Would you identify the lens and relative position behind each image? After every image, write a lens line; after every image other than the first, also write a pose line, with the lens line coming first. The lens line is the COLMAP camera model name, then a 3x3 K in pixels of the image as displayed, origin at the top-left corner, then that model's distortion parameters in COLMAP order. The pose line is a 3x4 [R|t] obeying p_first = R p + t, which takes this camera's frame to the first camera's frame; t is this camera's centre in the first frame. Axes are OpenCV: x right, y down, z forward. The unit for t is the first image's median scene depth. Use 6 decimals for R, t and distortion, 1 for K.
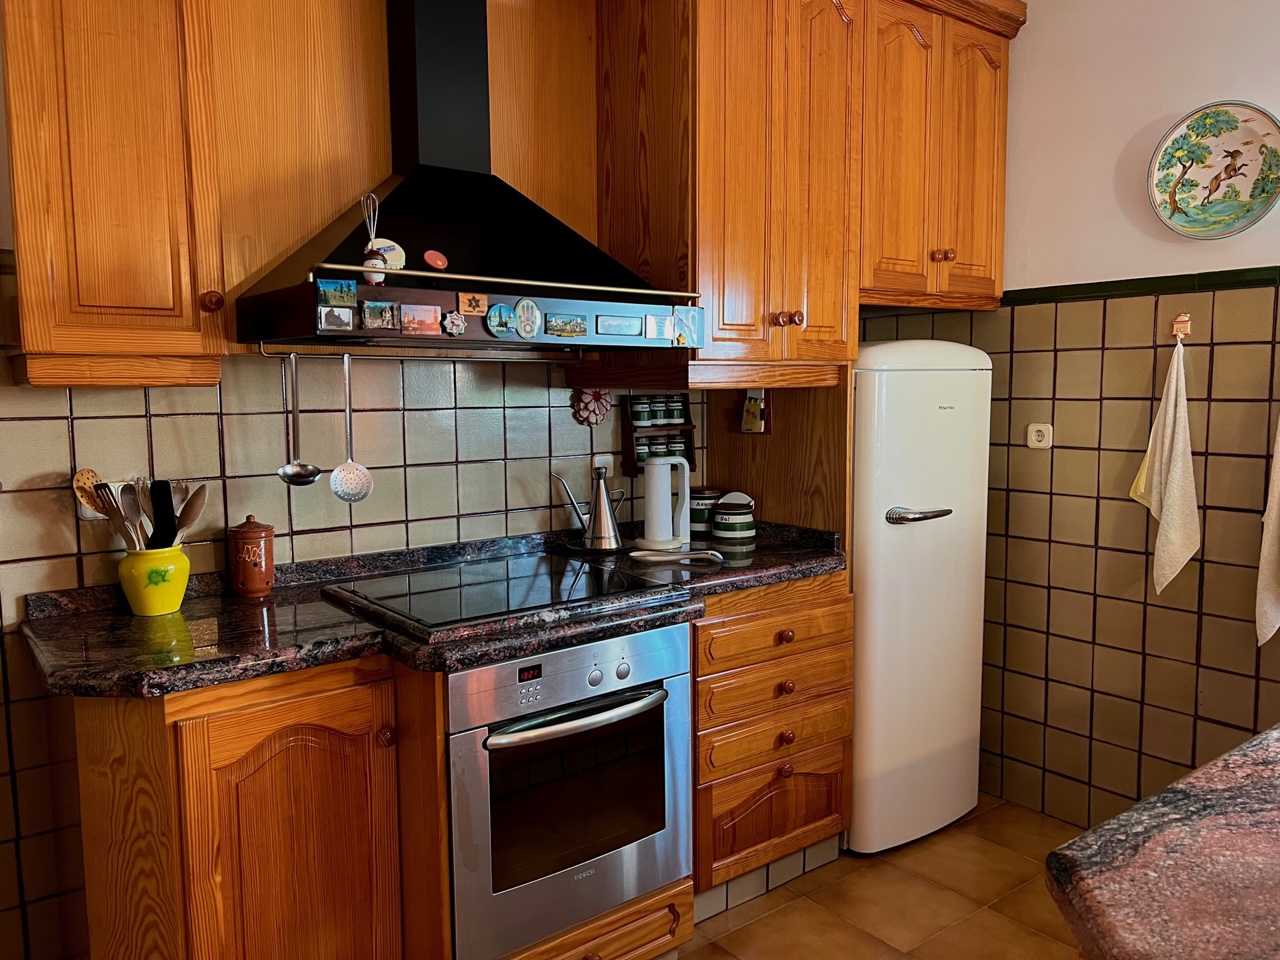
lens RADIAL K [[968.6, 0, 640.0], [0, 968.6, 480.0], [0, 0, 1]] dist [0.089110, -0.148823]
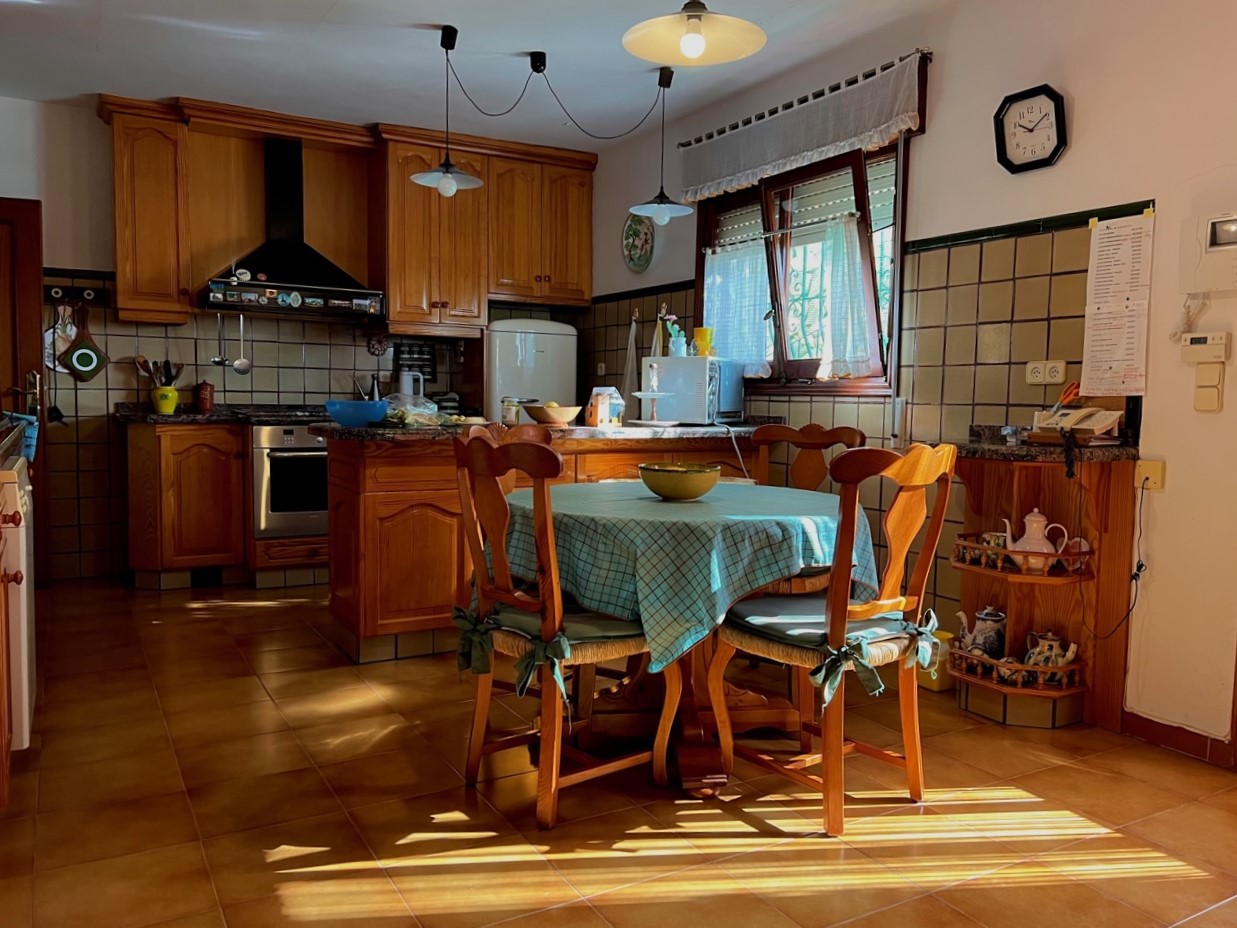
lens RADIAL K [[947.8, 0, 625.0], [0, 947.8, 476.6], [0, 0, 1]] dist [0.004217, -0.042765]
pose [[0.992769, 0.038141, -0.113818, 0.992264], [-0.039666, 0.999151, -0.011165, 0.281467], [0.113295, 0.015599, 0.993439, -1.323659]]
